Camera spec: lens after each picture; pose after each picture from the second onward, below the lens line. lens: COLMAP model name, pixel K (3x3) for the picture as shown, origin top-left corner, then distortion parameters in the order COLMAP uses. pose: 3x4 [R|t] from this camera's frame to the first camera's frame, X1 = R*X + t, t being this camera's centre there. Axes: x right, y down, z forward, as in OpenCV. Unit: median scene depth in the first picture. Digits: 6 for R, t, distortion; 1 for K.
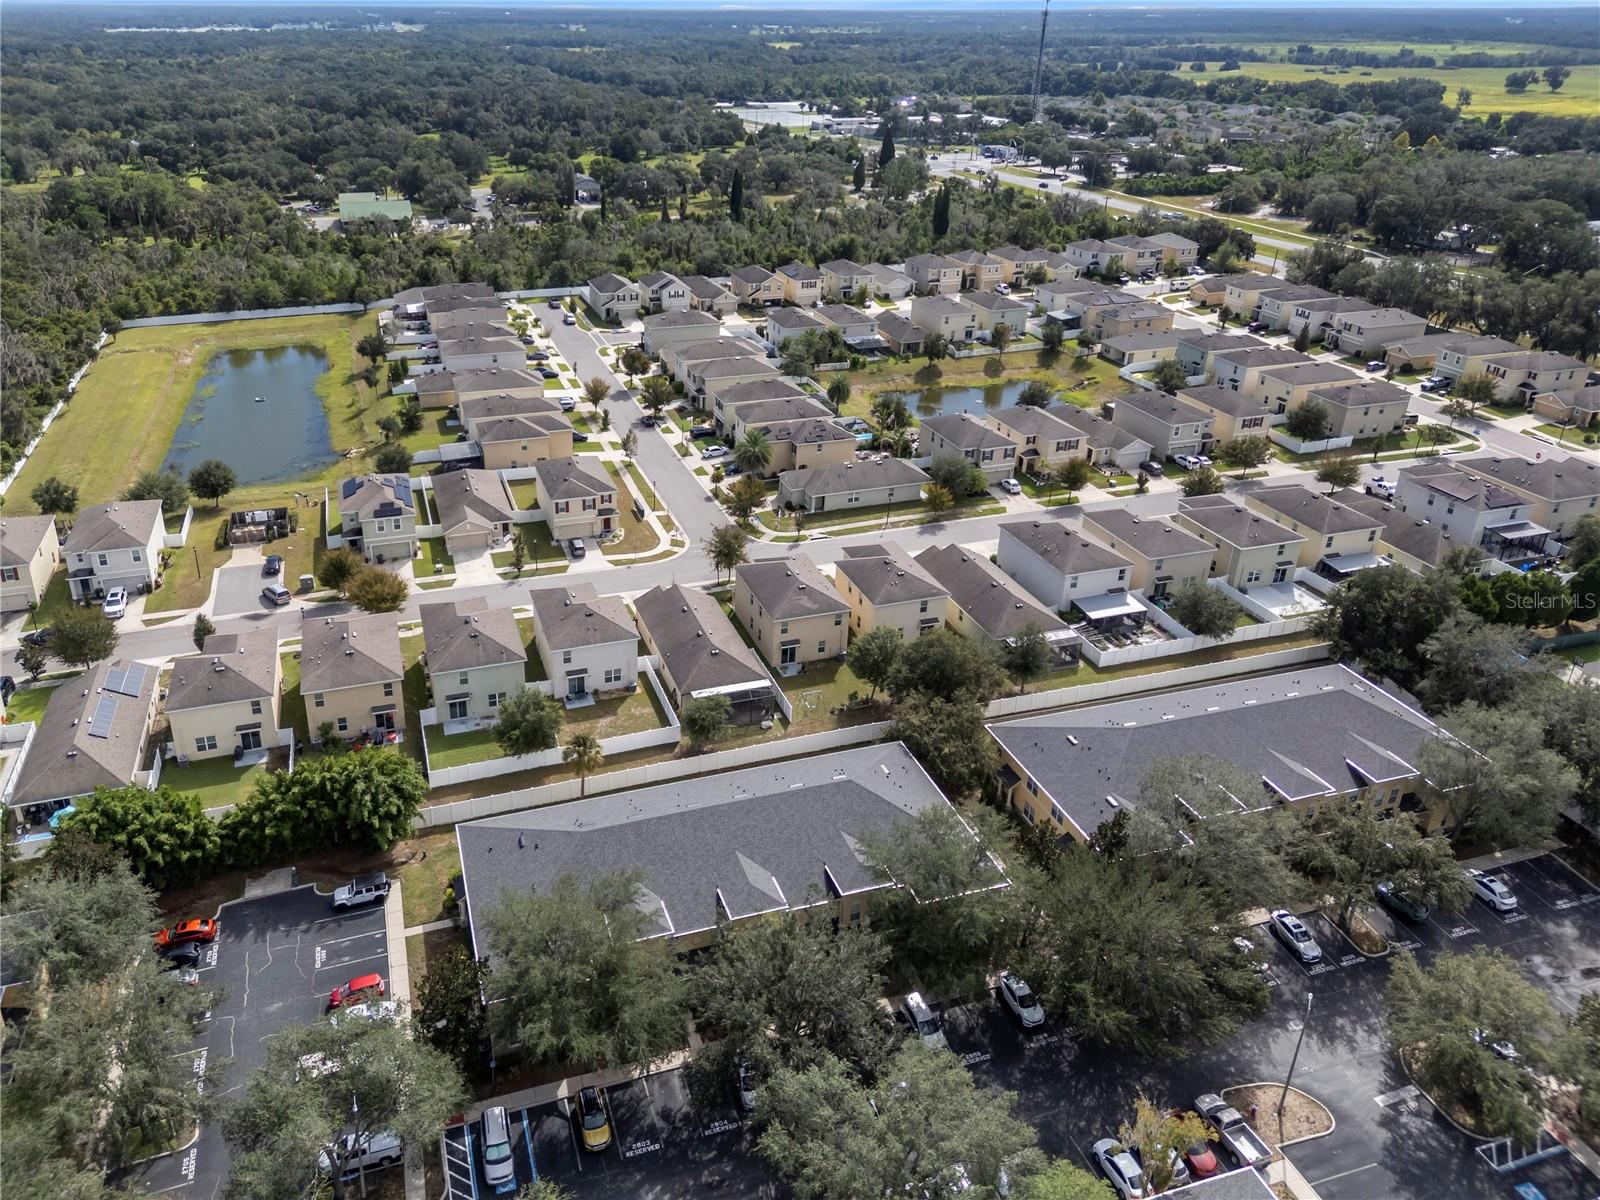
lens RADIAL K [[1214.5, 0, 791.7], [0, 1214.5, 607.2], [0, 0, 1]] dist [0.067694, -0.067047]
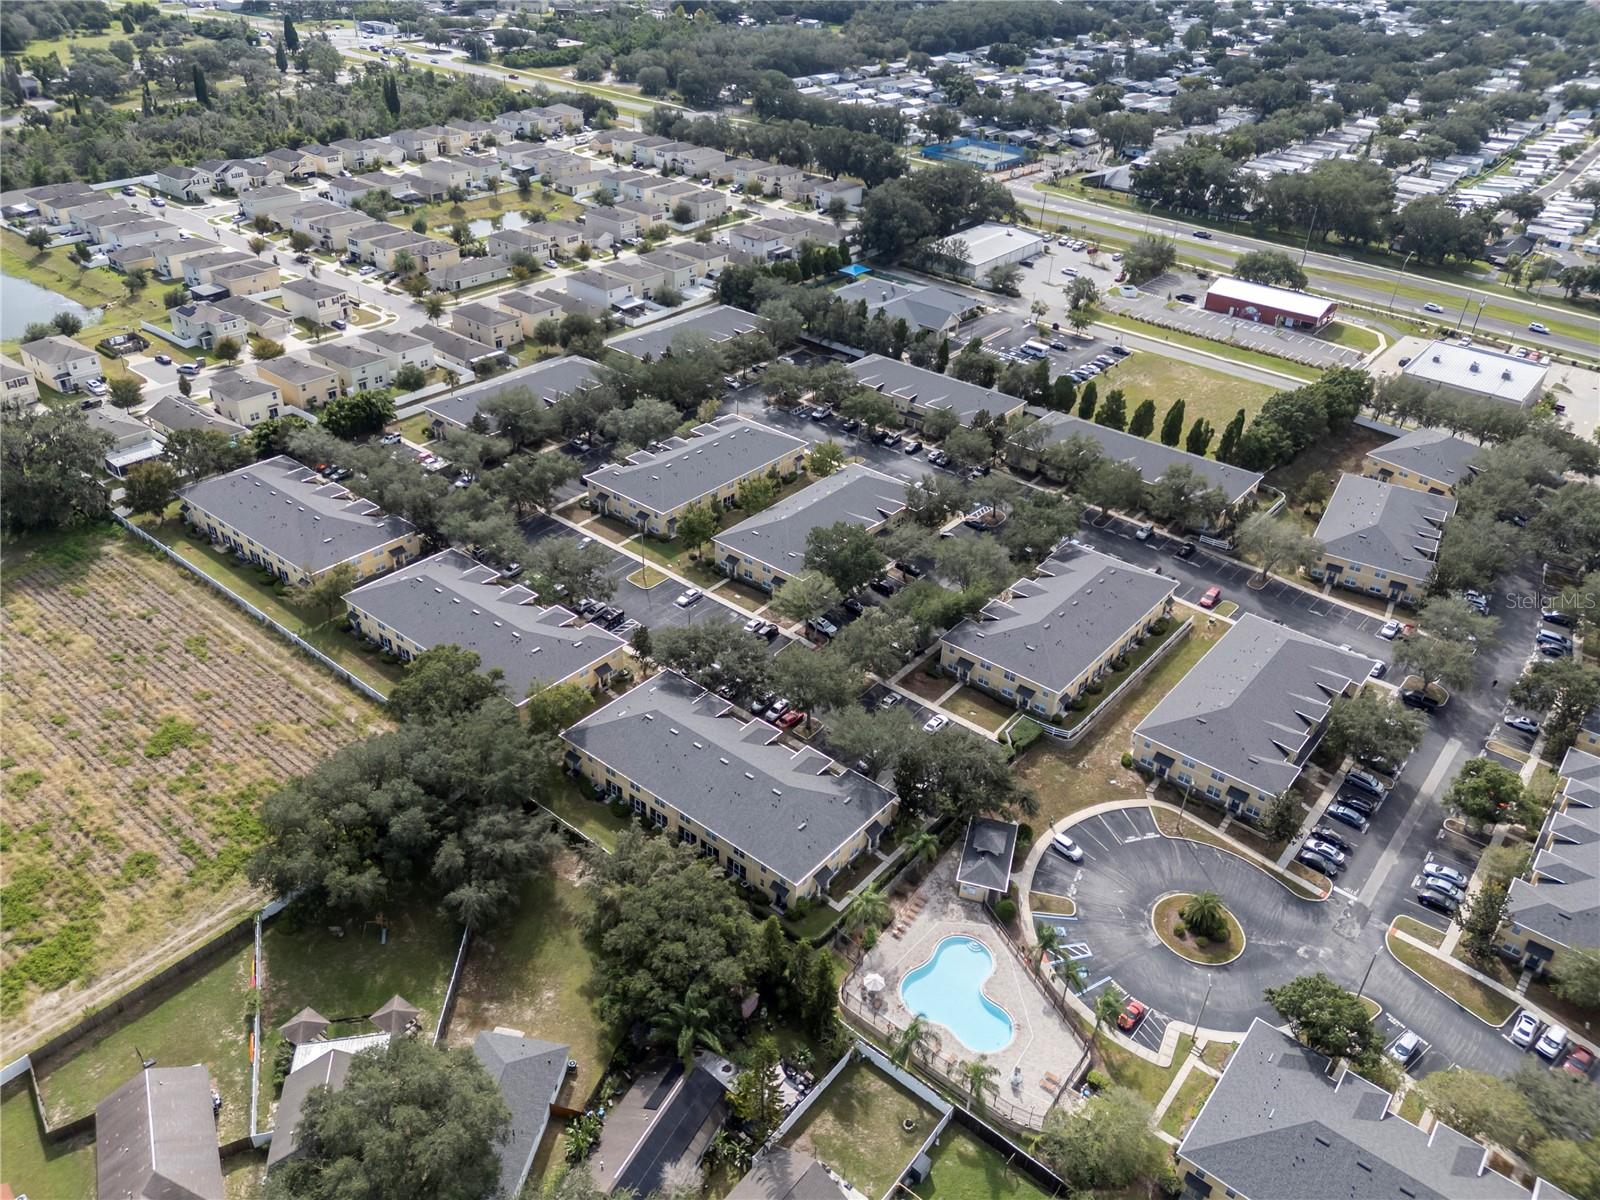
lens RADIAL K [[1214.5, 0, 809.6], [0, 1214.5, 603.5], [0, 0, 1]] dist [0.067694, -0.067047]
pose [[0.859096, -0.254068, 0.444300, -0.371644], [0.200117, 0.965728, 0.165296, 0.143910], [-0.471070, -0.053093, 0.880497, -0.729569]]
